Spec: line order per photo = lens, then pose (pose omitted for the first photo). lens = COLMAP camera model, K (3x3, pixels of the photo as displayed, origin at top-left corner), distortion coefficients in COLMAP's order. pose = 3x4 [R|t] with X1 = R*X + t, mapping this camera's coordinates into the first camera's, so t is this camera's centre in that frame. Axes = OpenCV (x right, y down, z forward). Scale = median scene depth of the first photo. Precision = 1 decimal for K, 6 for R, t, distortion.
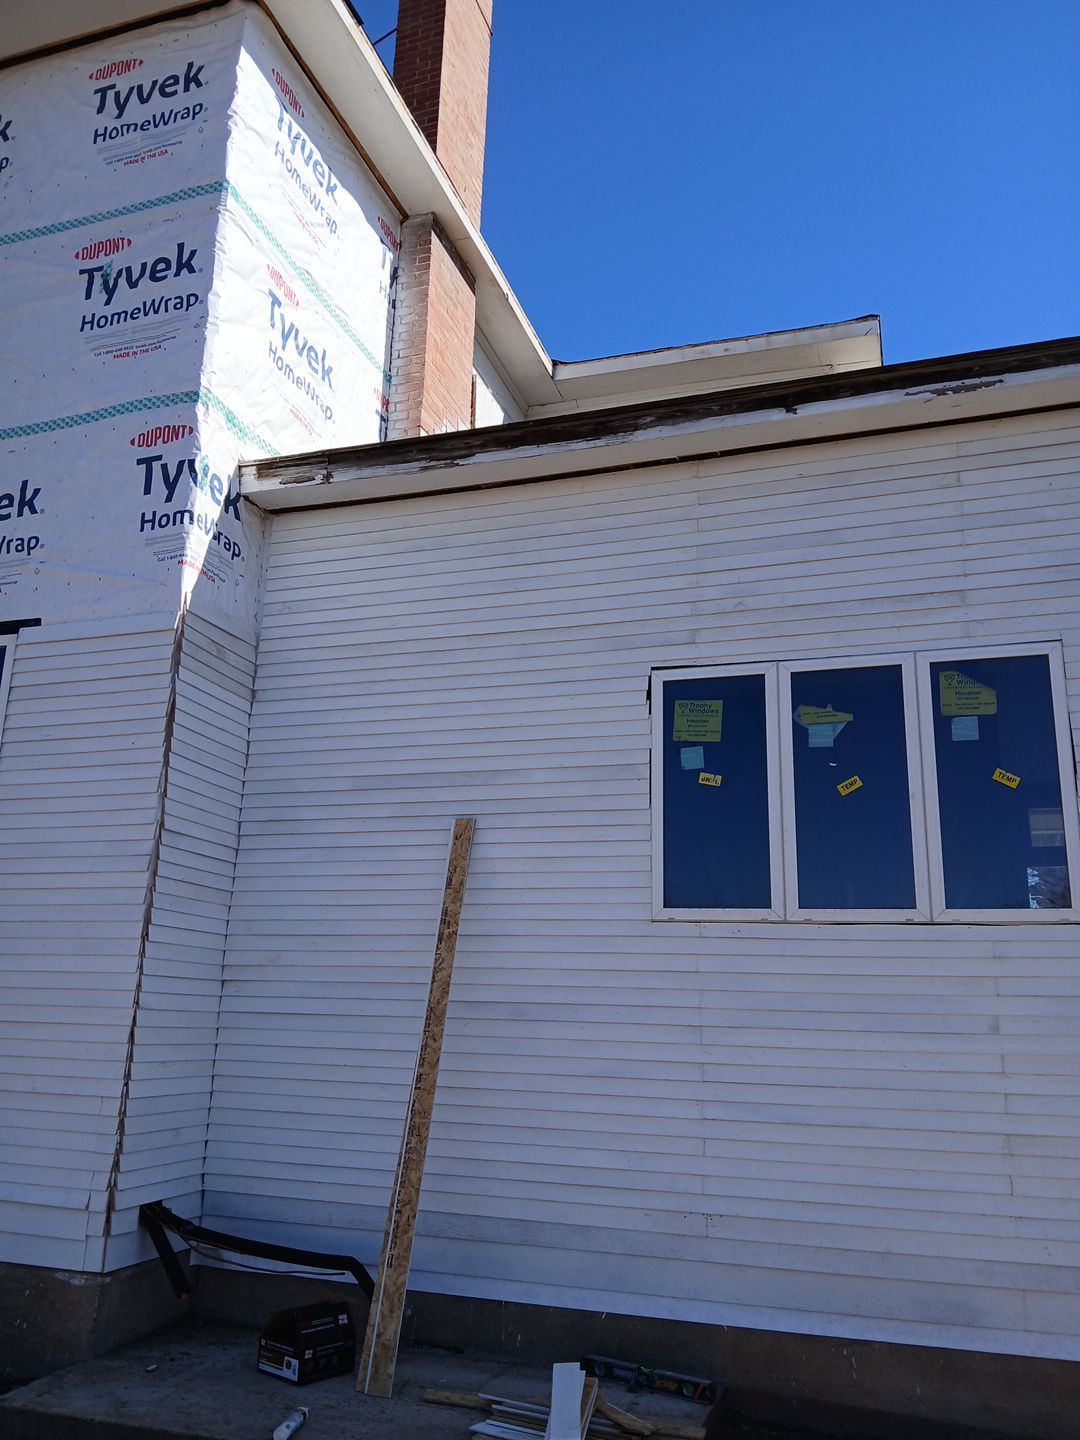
lens RADIAL K [[1134.8, 0, 501.1], [0, 1134.8, 723.1], [0, 0, 1]] dist [0.070876, -0.148749]
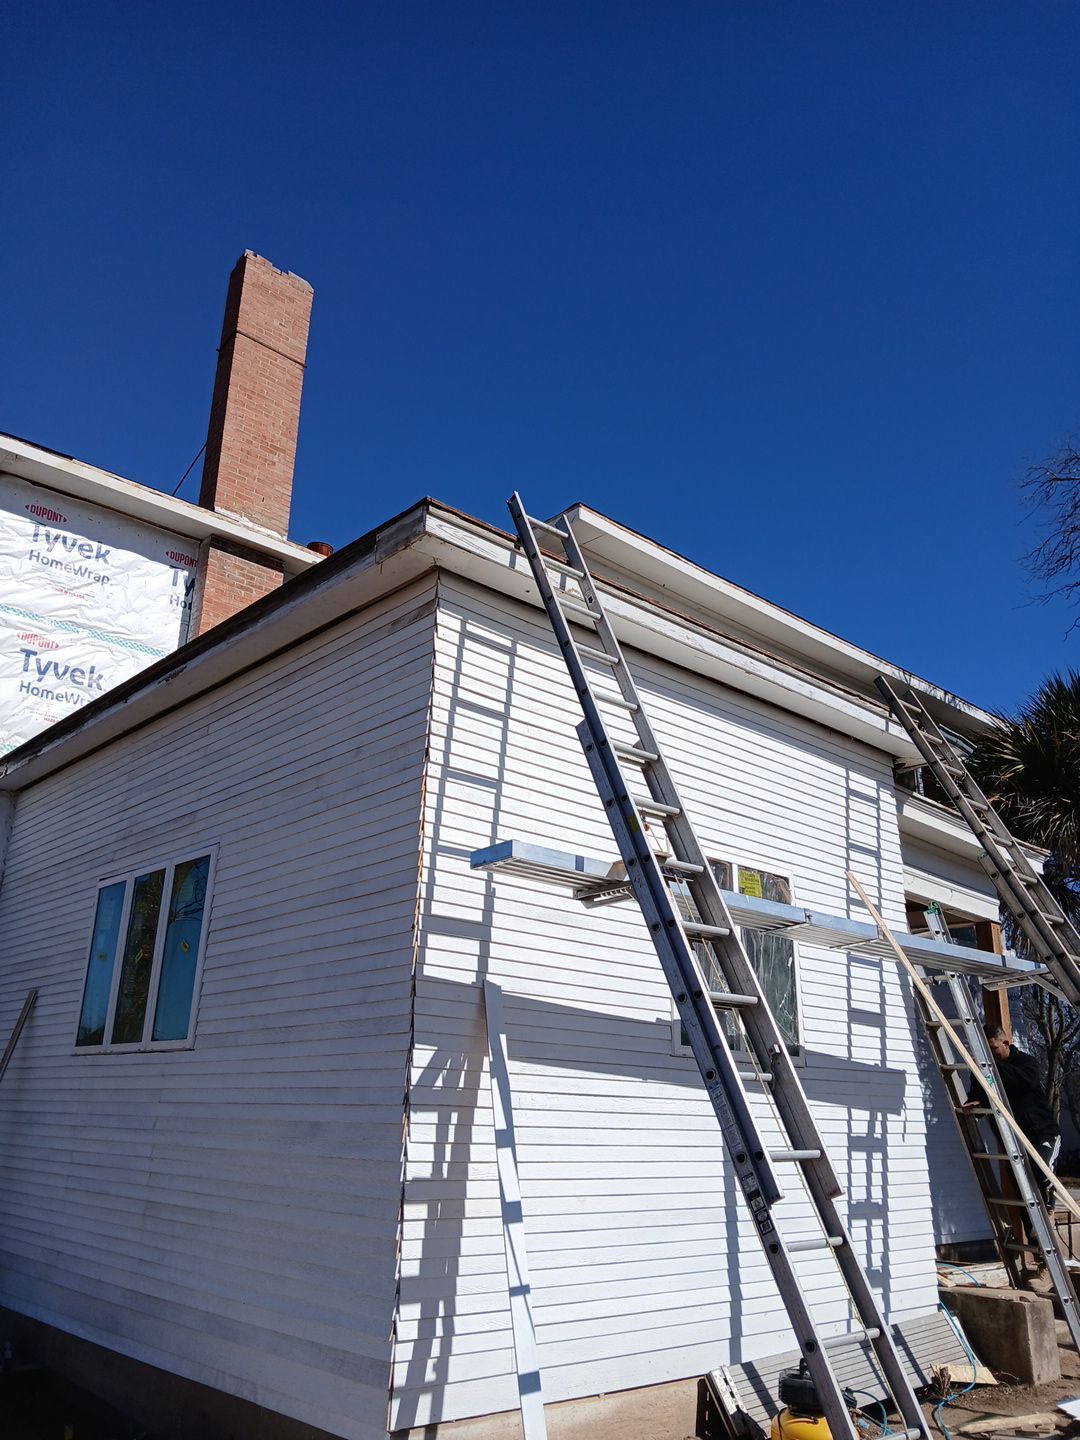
lens RADIAL K [[1125.2, 0, 540.0], [0, 1125.2, 720.0], [0, 0, 1]] dist [0.064348, -0.158422]
pose [[0.879679, -0.168670, -0.444653, 1.223405], [0.127513, 0.984410, -0.121150, -0.001784], [0.458155, 0.049874, 0.887472, -0.054975]]
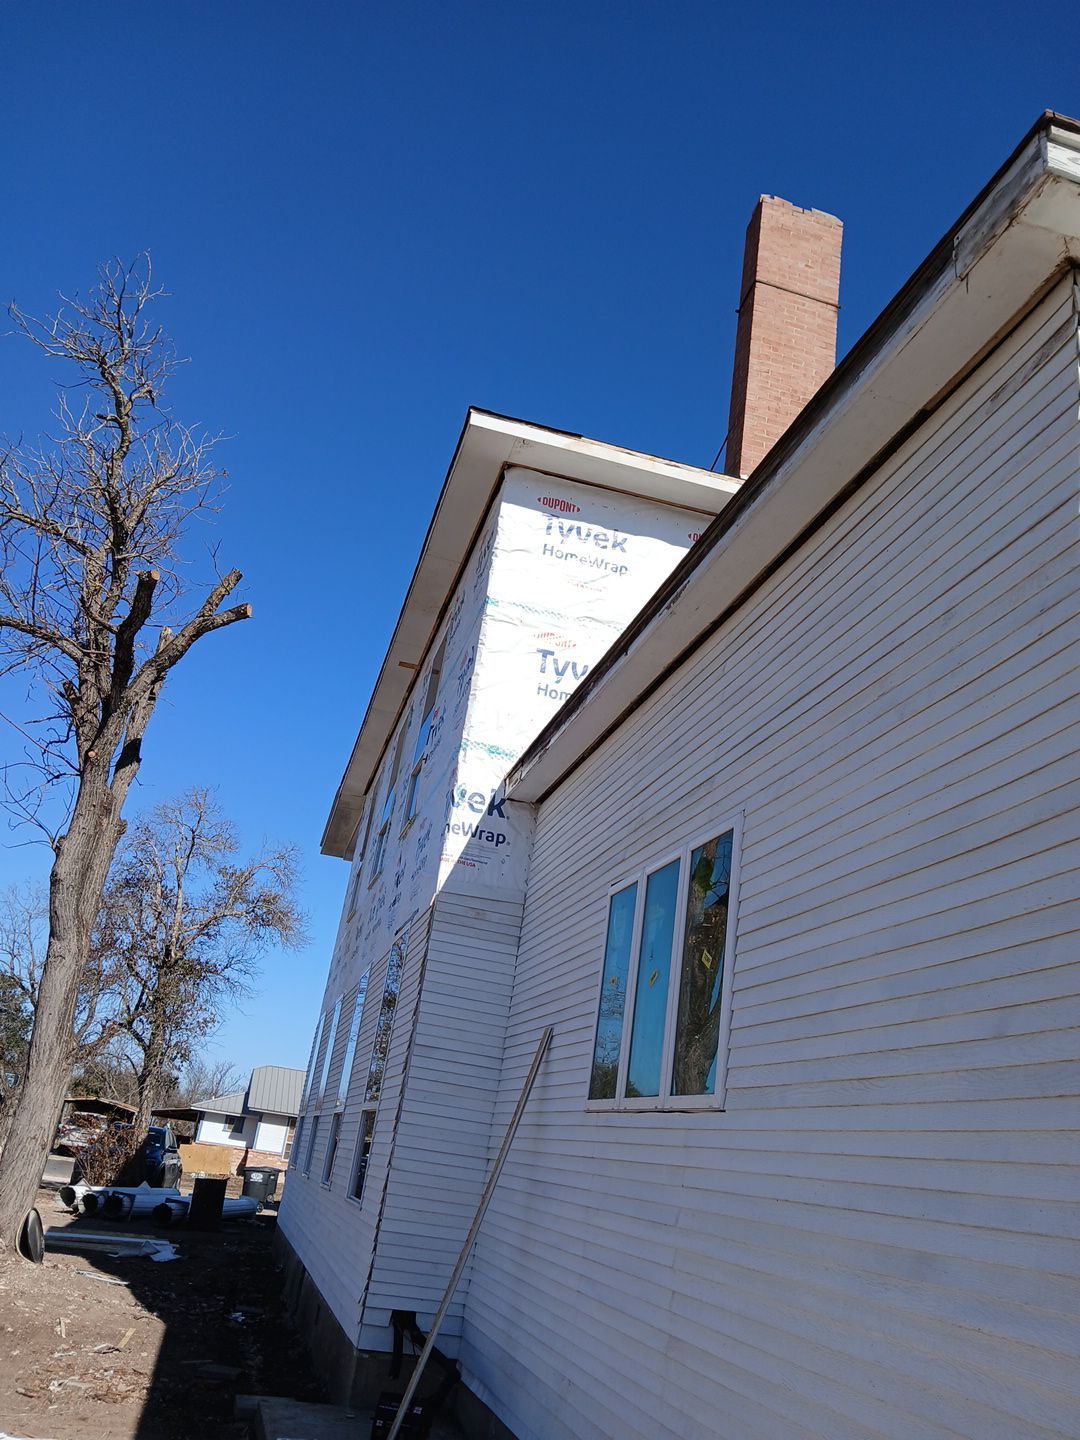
lens RADIAL K [[1121.6, 0, 517.7], [0, 1121.6, 713.9], [0, 0, 1]] dist [0.078114, -0.163498]
pose [[0.544150, -0.267160, -0.795315, 0.969990], [0.092366, 0.961260, -0.259708, 0.066829], [0.833888, 0.067860, 0.547746, 0.245512]]
